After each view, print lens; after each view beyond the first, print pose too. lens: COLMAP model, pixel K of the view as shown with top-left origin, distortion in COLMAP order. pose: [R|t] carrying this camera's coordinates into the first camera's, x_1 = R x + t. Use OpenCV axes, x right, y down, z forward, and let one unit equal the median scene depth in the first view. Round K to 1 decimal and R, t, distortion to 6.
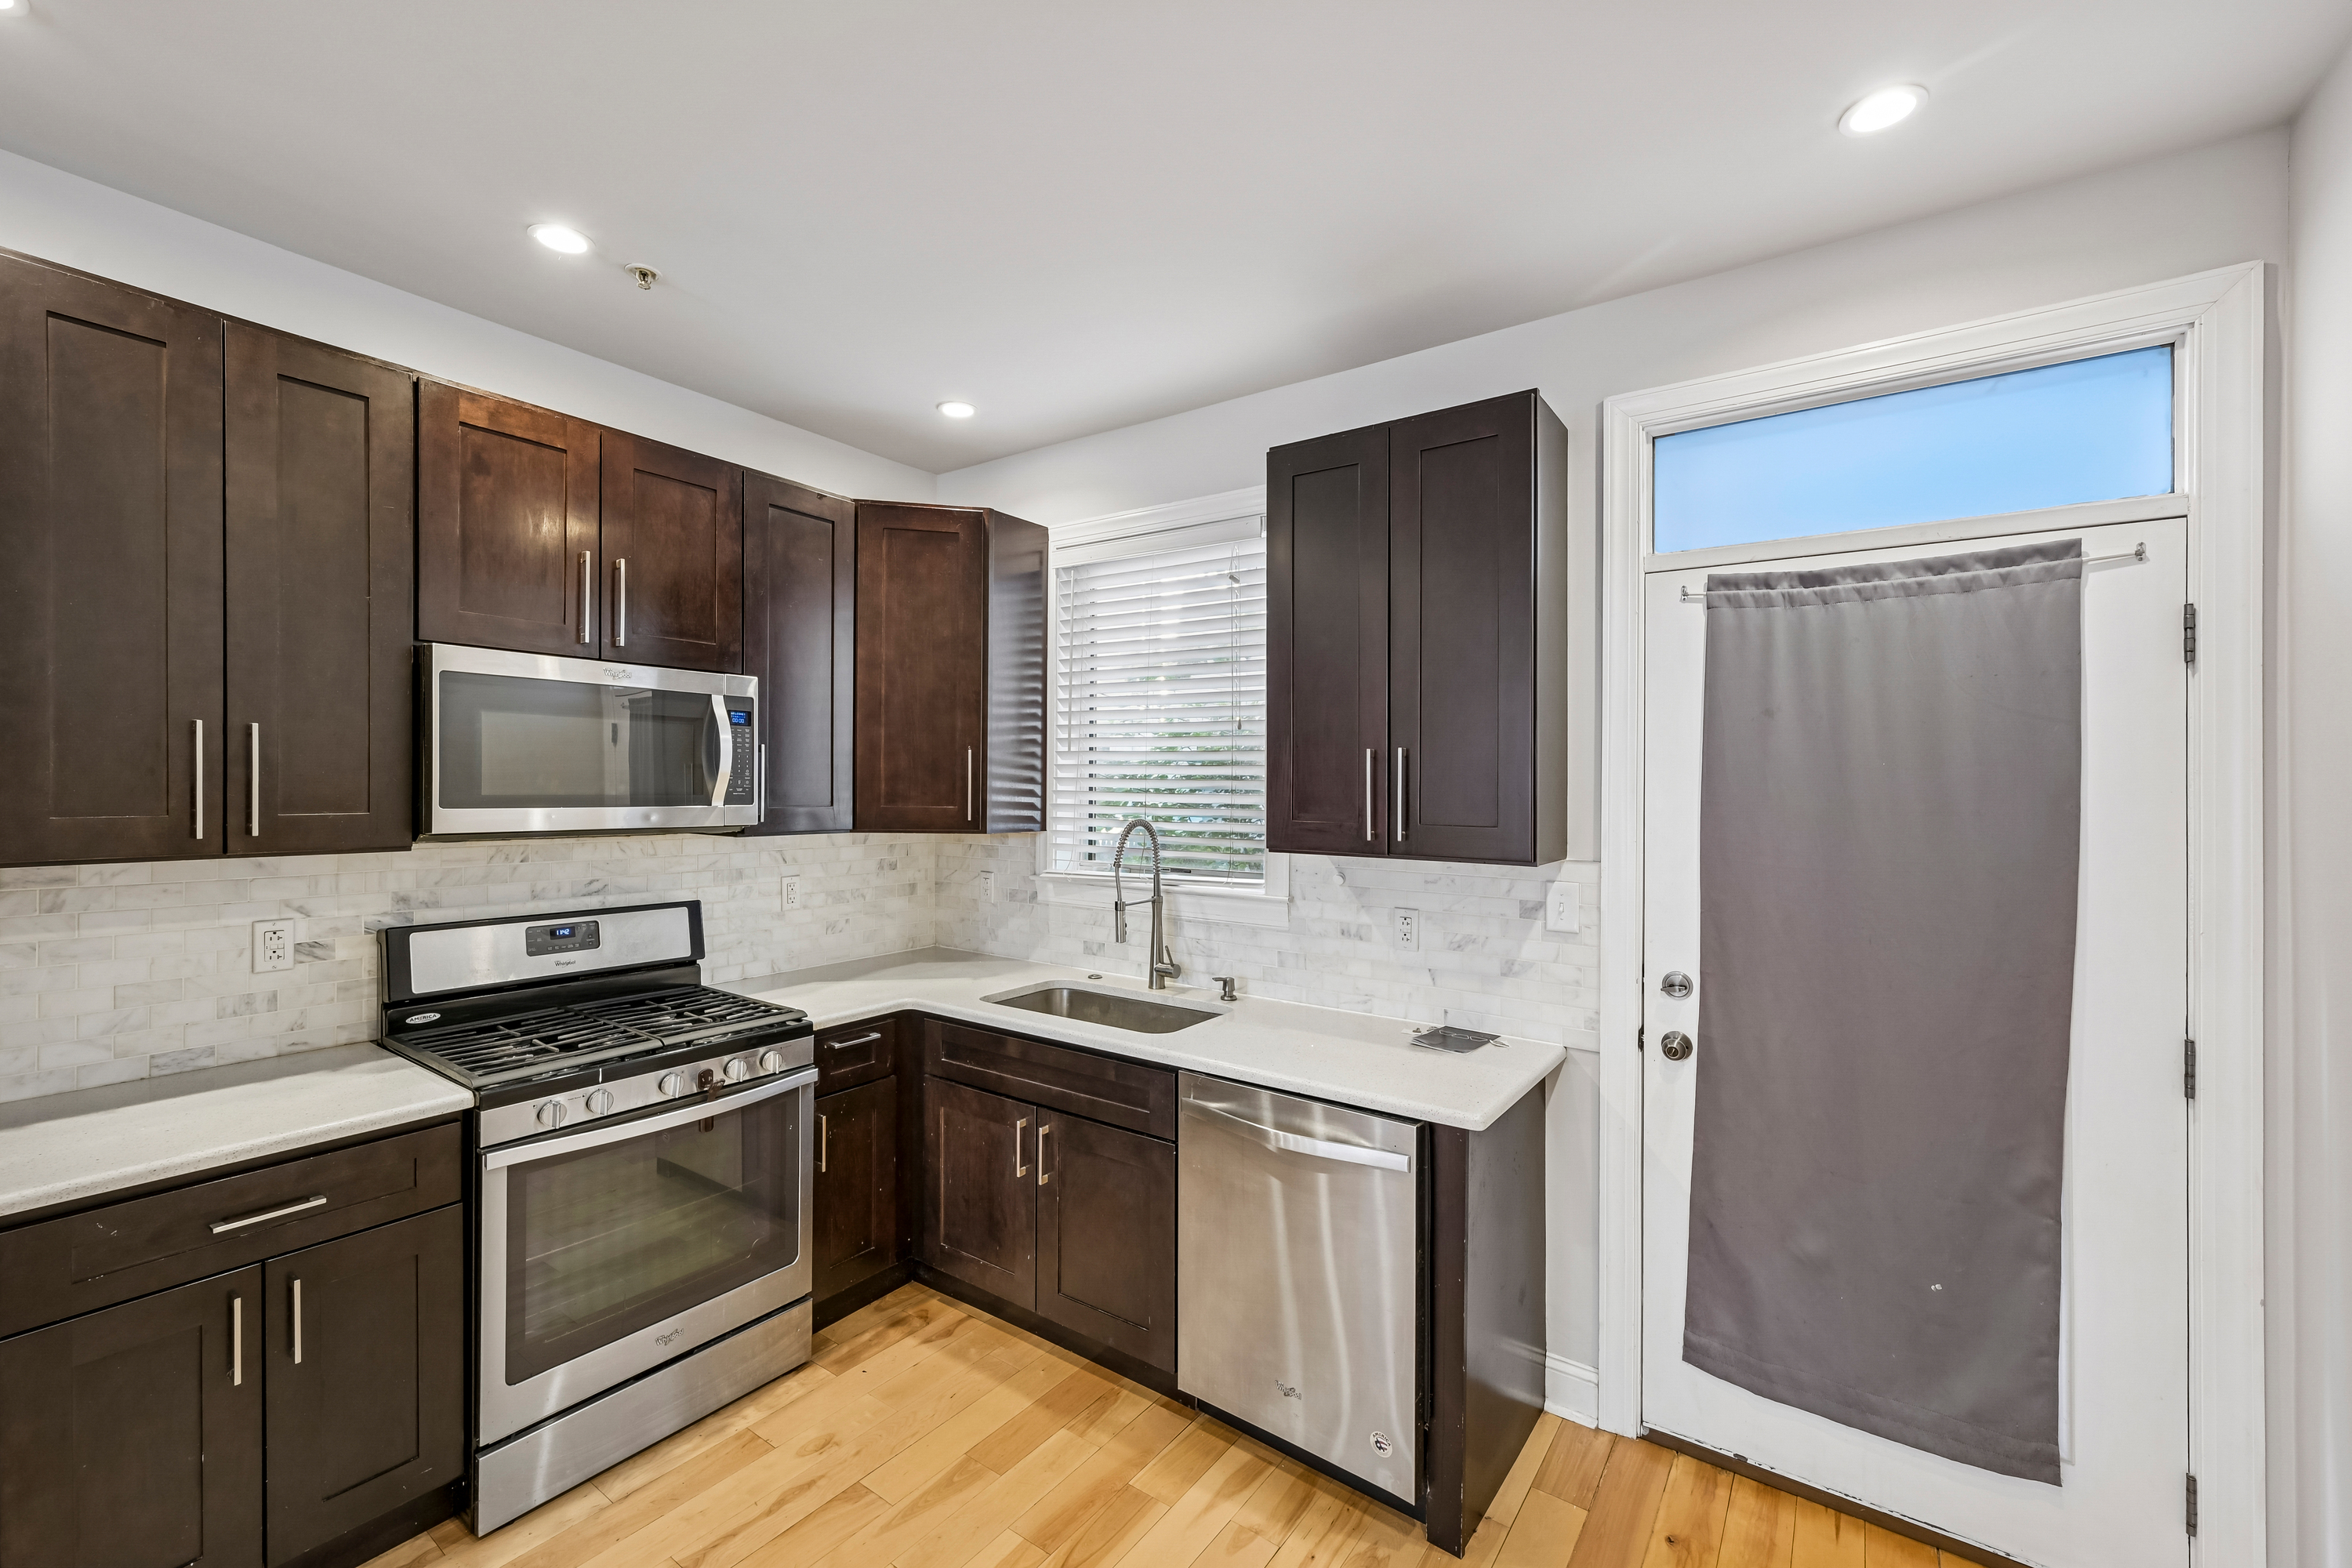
lens RADIAL K [[947.9, 0, 1179.5], [0, 947.9, 786.8], [0, 0, 1]] dist [-0.000896, 0.000440]
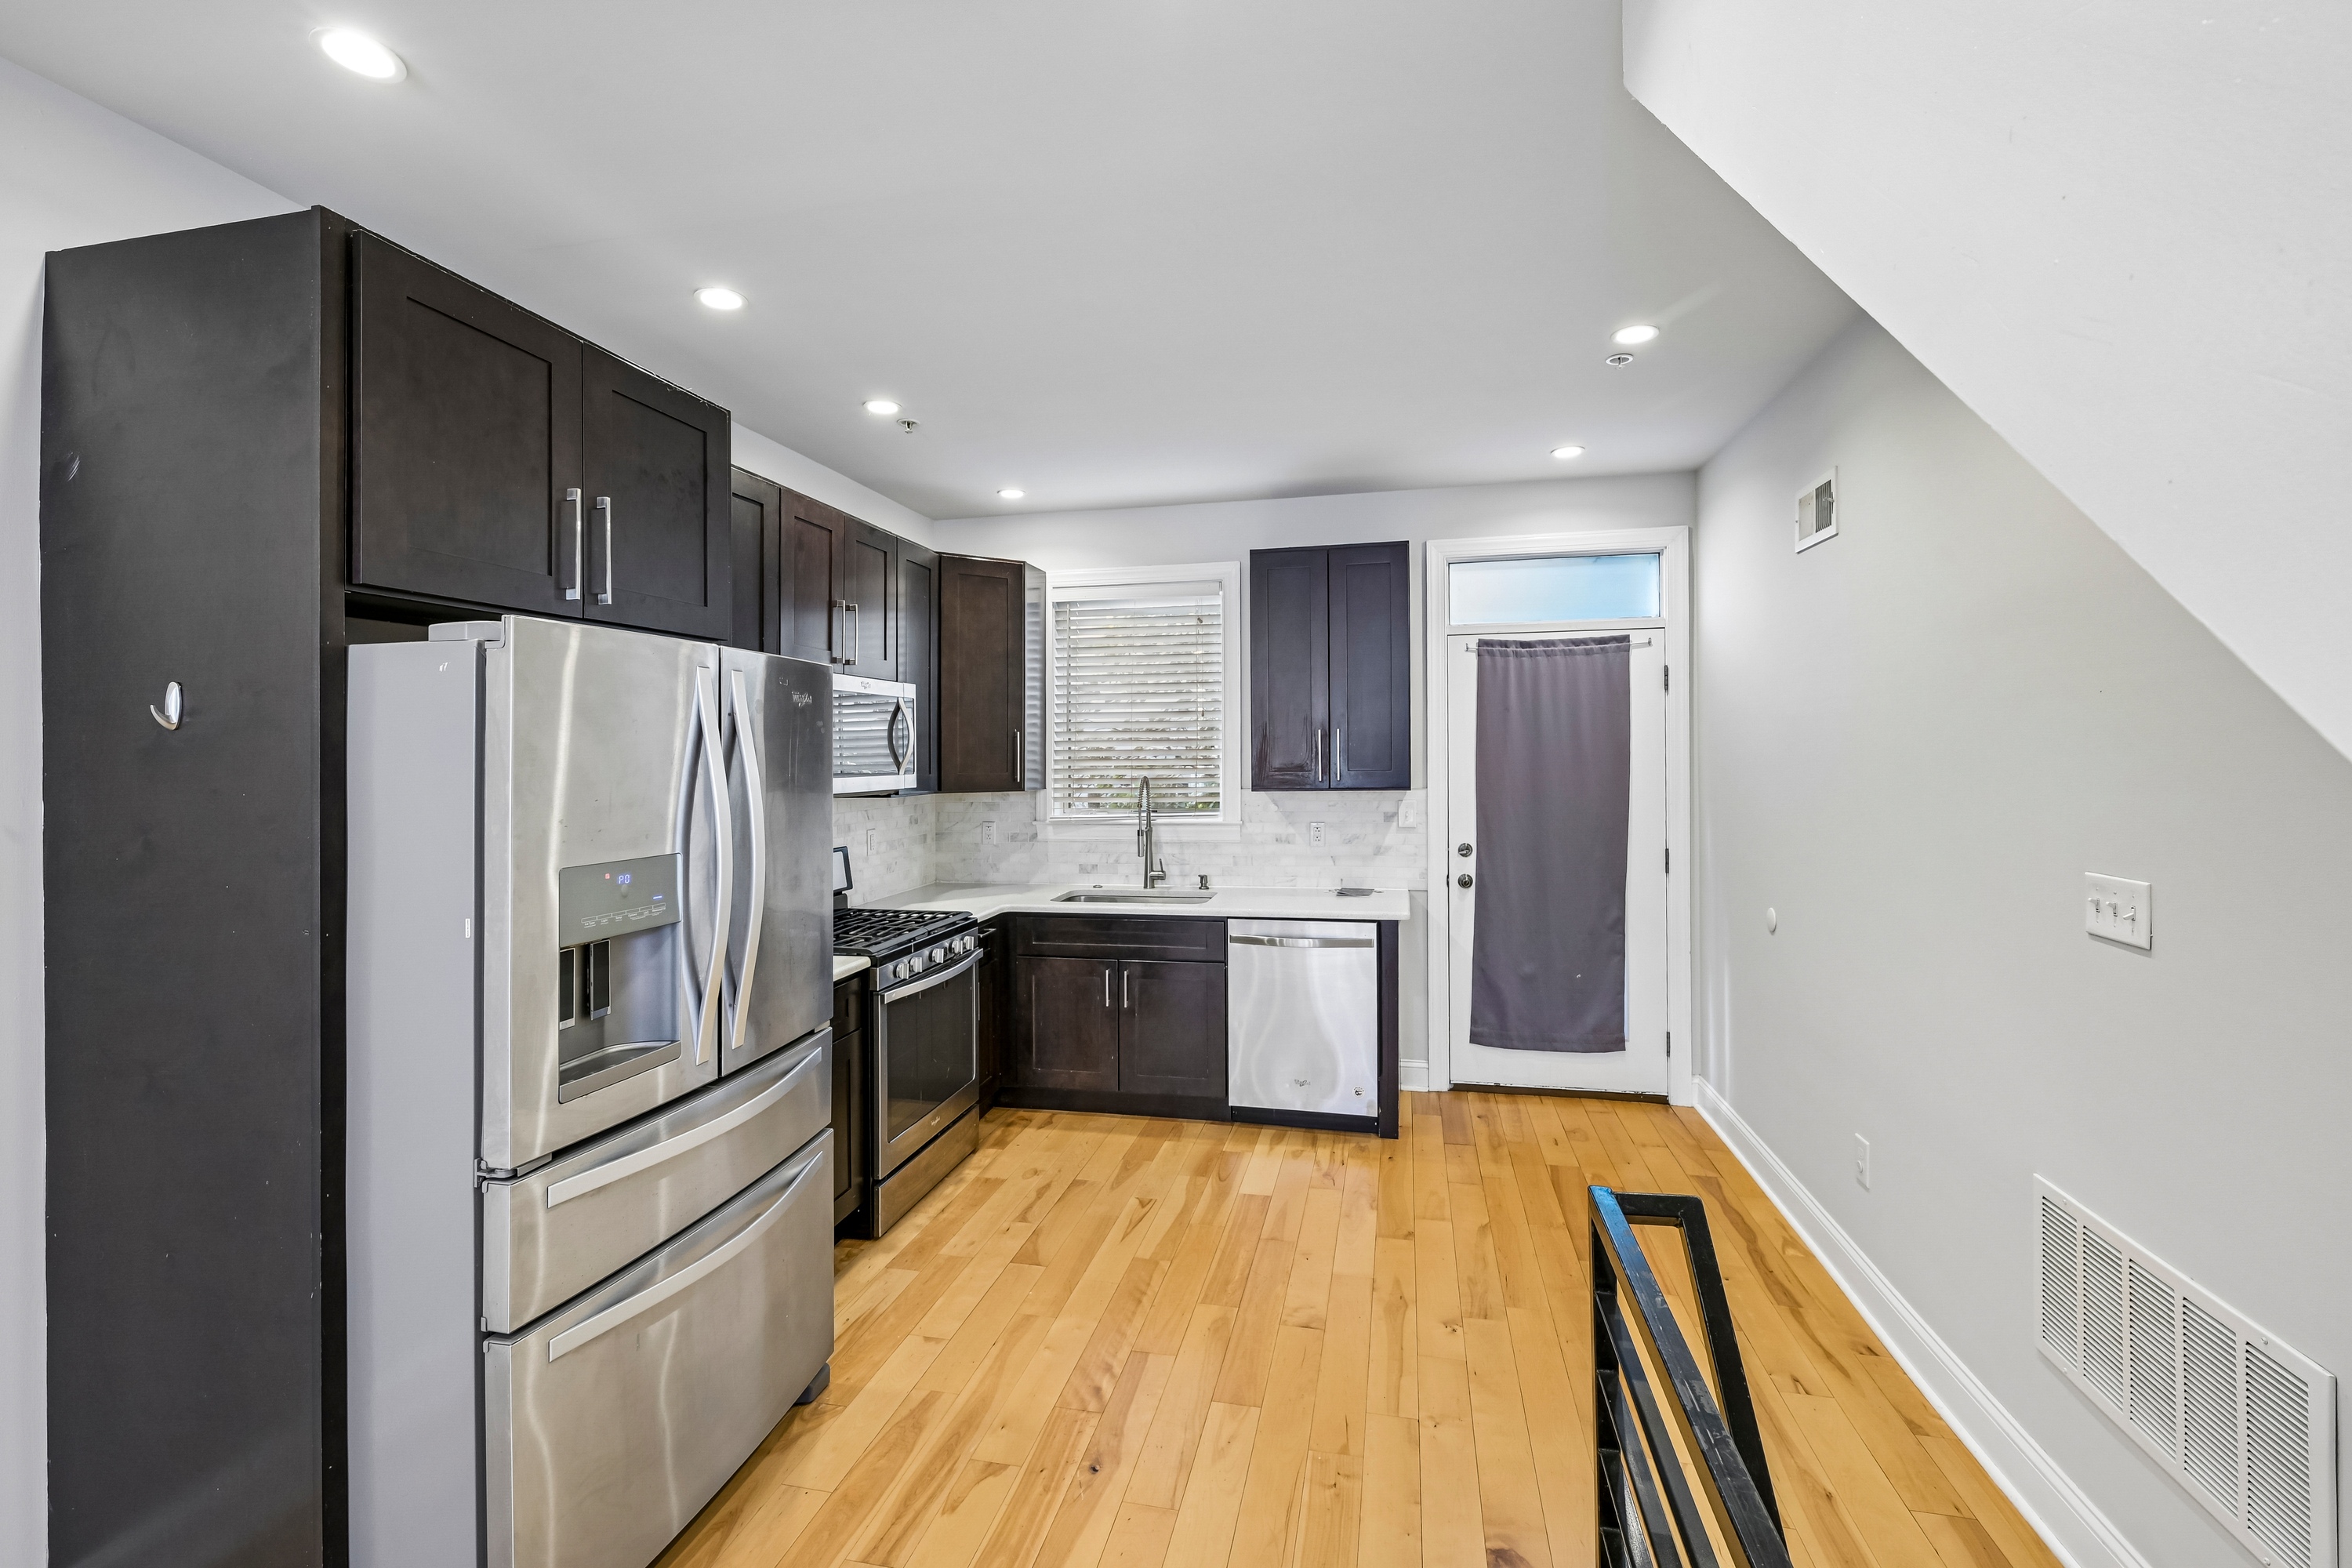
lens RADIAL K [[964.8, 0, 1176.1], [0, 964.8, 776.4], [0, 0, 1]] dist [-0.000541, 0.000061]
pose [[0.922560, -0.033378, 0.384408, -0.750577], [0.024991, 0.999329, 0.026795, -0.007619], [-0.385044, -0.015113, 0.922774, -0.571066]]
